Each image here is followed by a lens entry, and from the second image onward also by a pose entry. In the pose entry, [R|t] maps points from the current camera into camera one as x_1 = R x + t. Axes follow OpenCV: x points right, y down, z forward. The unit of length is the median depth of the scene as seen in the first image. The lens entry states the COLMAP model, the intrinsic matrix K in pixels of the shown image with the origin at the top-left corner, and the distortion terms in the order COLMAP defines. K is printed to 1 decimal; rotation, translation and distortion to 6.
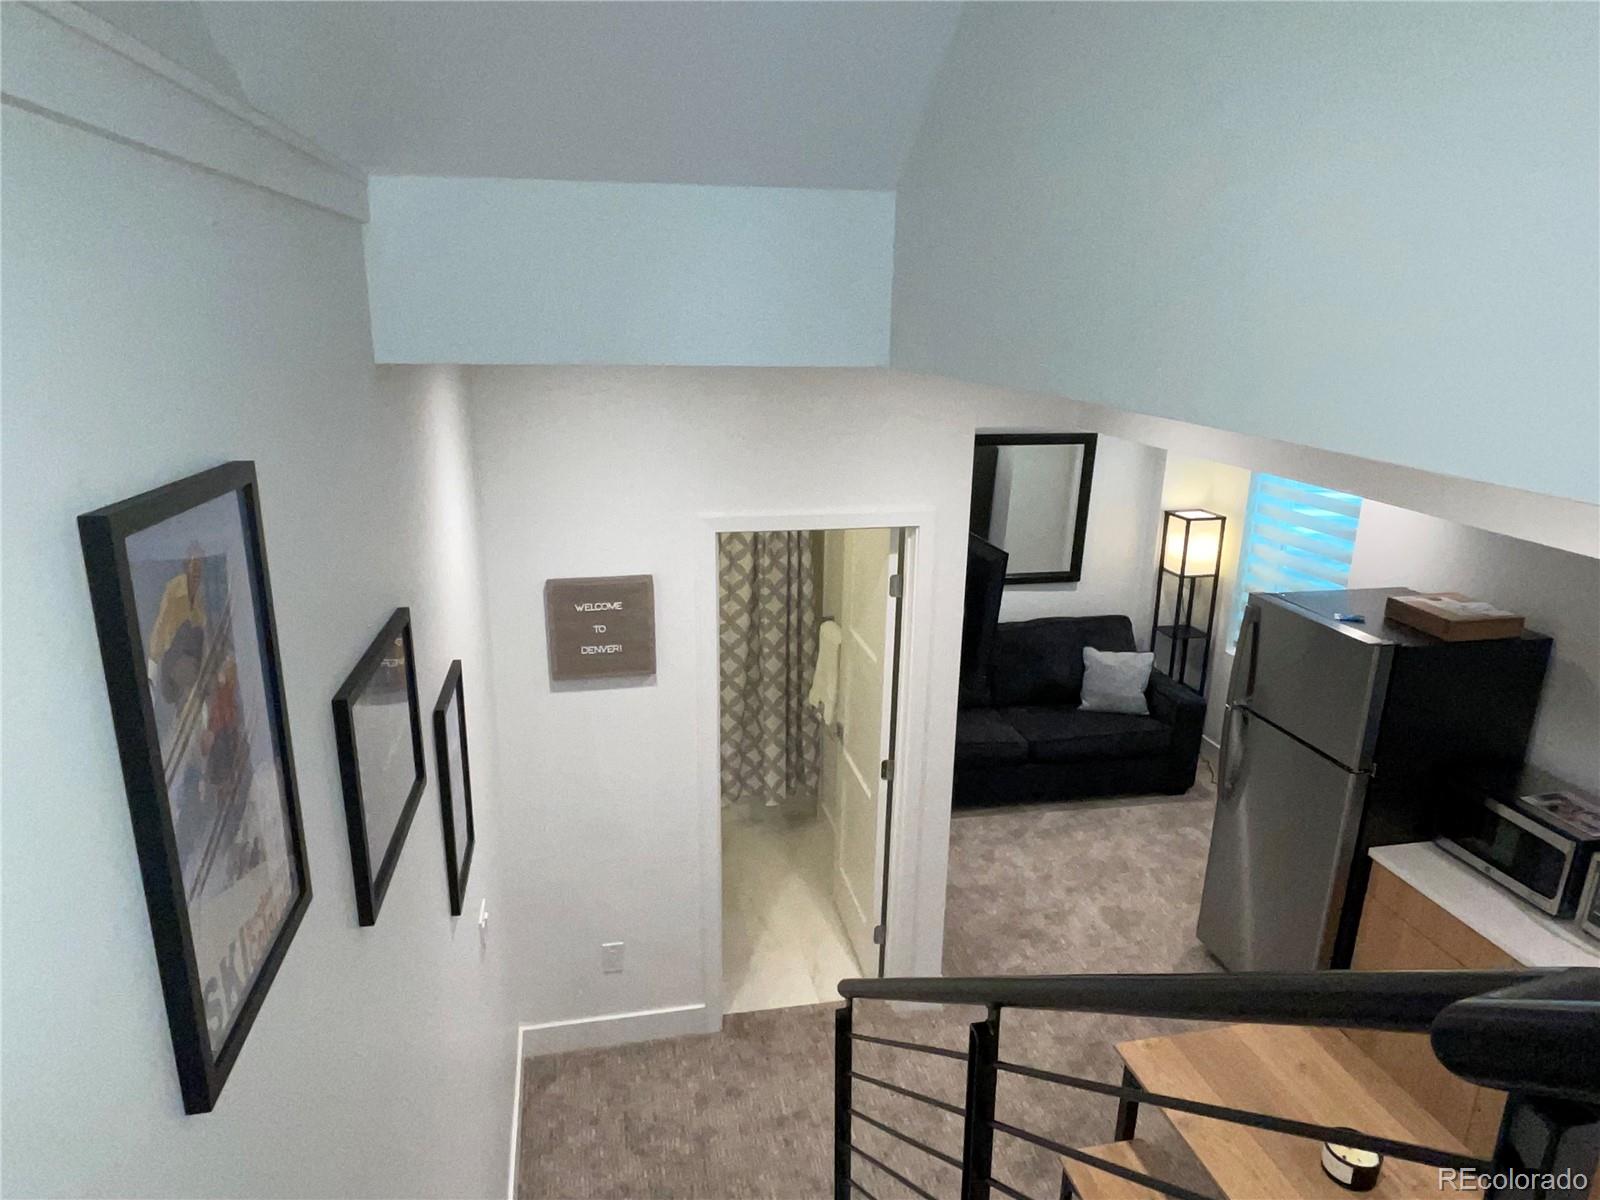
lens RADIAL K [[1012.5, 0, 787.8], [0, 1012.5, 612.3], [0, 0, 1]] dist [0.033939, -0.018635]
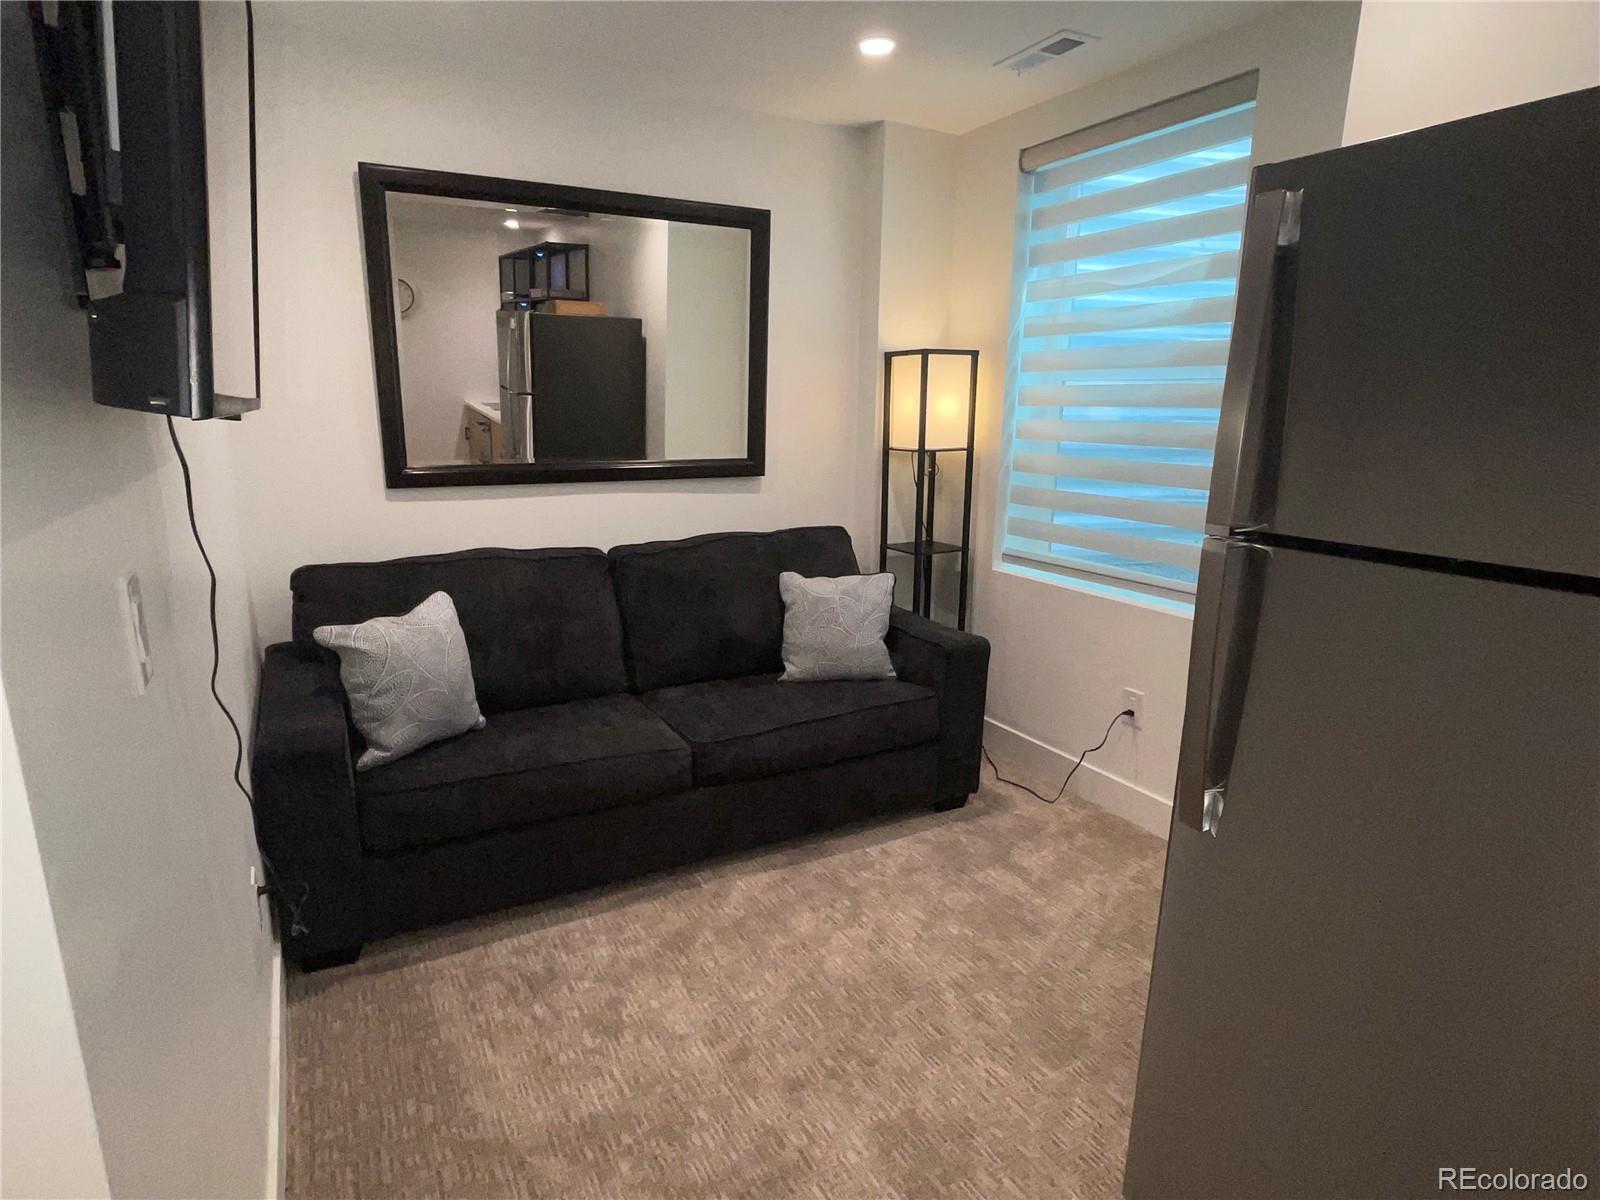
lens RADIAL K [[906.1, 0, 795.1], [0, 906.1, 605.1], [0, 0, 1]] dist [0.044502, 0.000307]
pose [[0.951485, -0.069254, 0.299800, 0.179151], [0.087023, 0.995129, -0.046313, 0.095791], [-0.295132, 0.070155, 0.952877, 0.631150]]
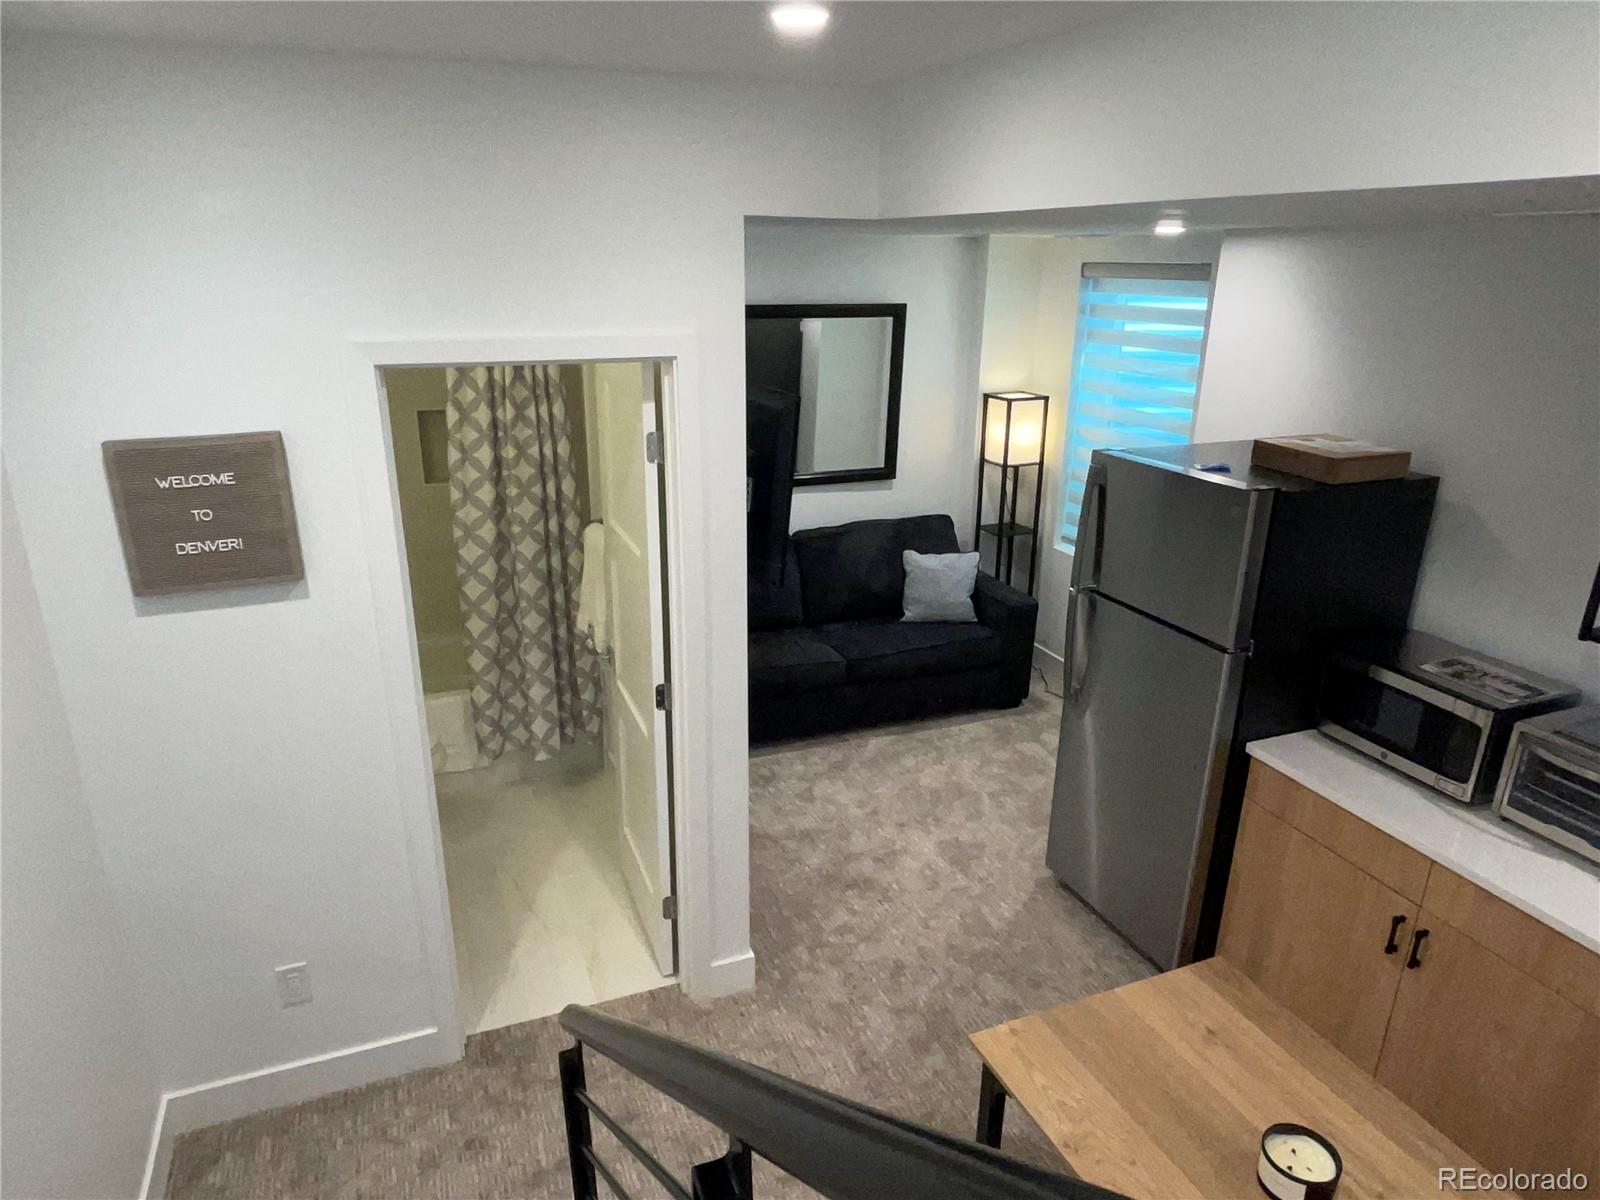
lens RADIAL K [[1012.5, 0, 784.0], [0, 1012.5, 610.3], [0, 0, 1]] dist [0.033939, -0.018635]
pose [[0.984460, -0.062293, 0.164187, 0.052249], [0.054775, 0.997249, 0.049933, 0.045258], [-0.166846, -0.040164, 0.985165, 0.185809]]
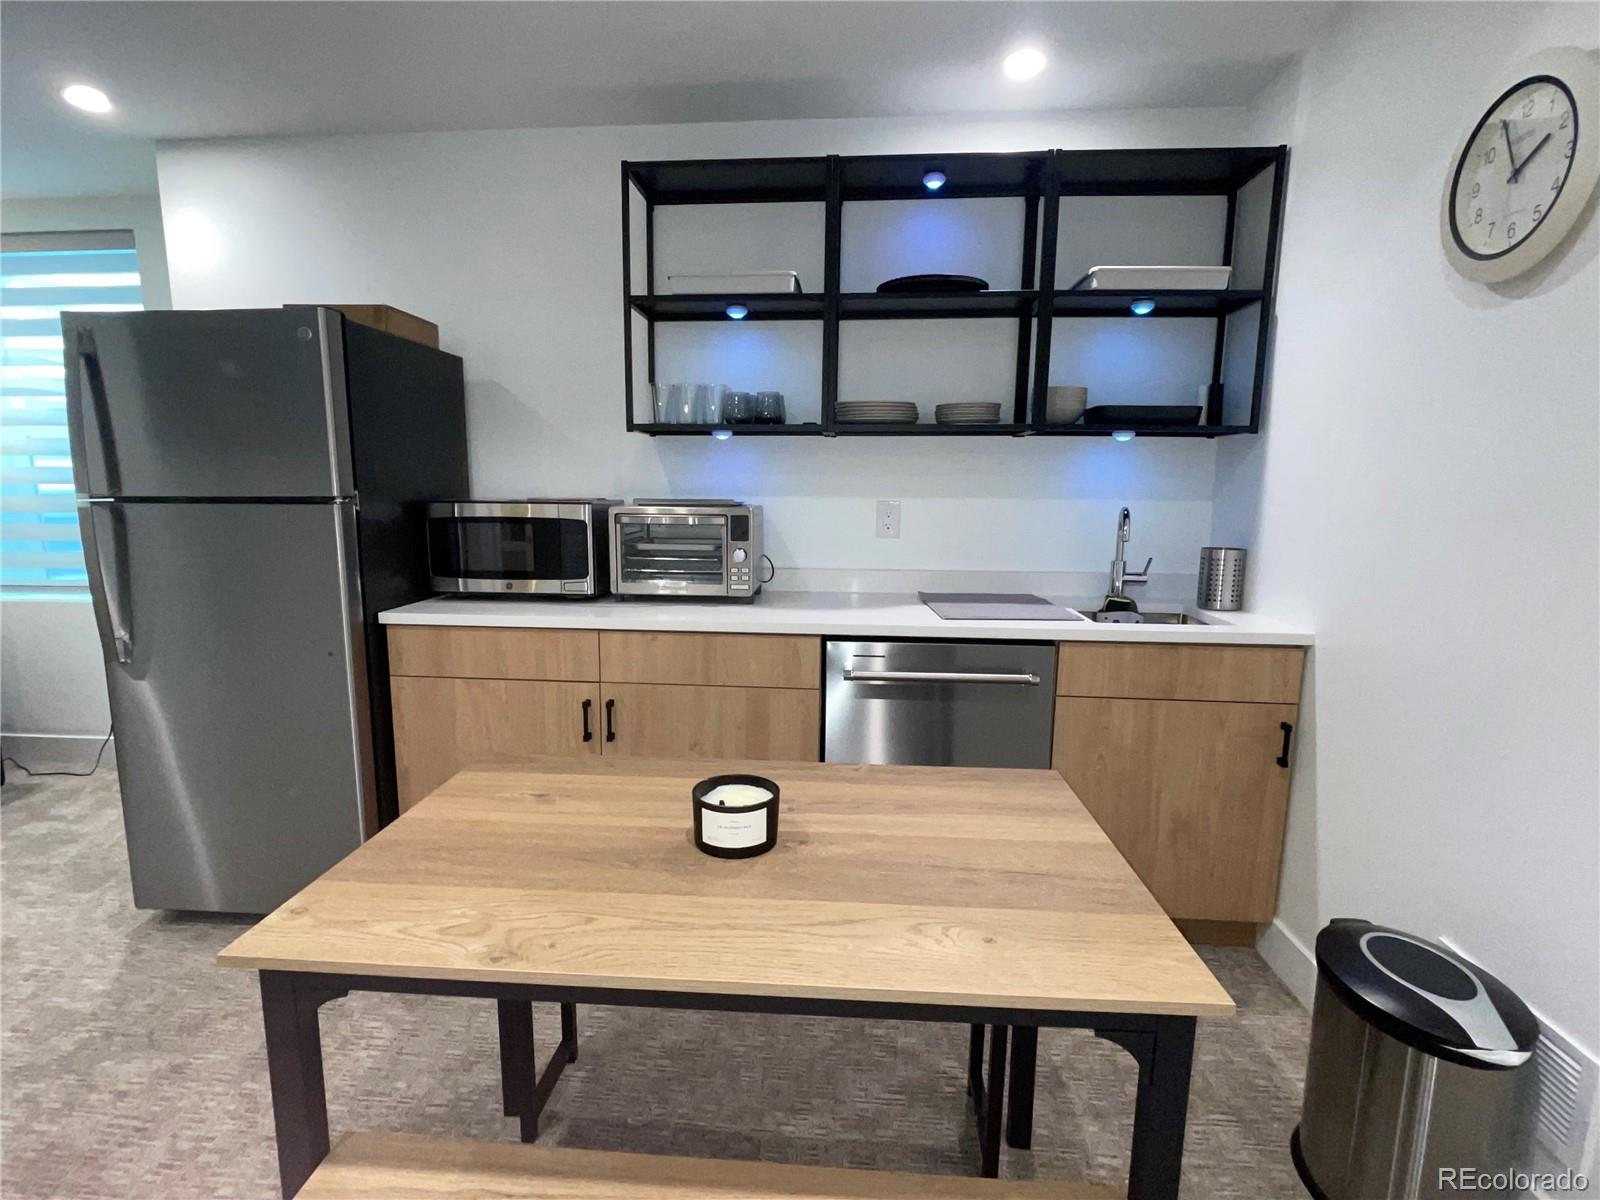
lens RADIAL K [[814.5, 0, 812.0], [0, 814.5, 612.2], [0, 0, 1]] dist [-0.022409, 0.002765]
pose [[0.263920, -0.162504, 0.950757, 0.068770], [0.269808, 0.958794, 0.088982, 0.192447], [-0.926040, 0.233038, 0.296890, 0.392003]]
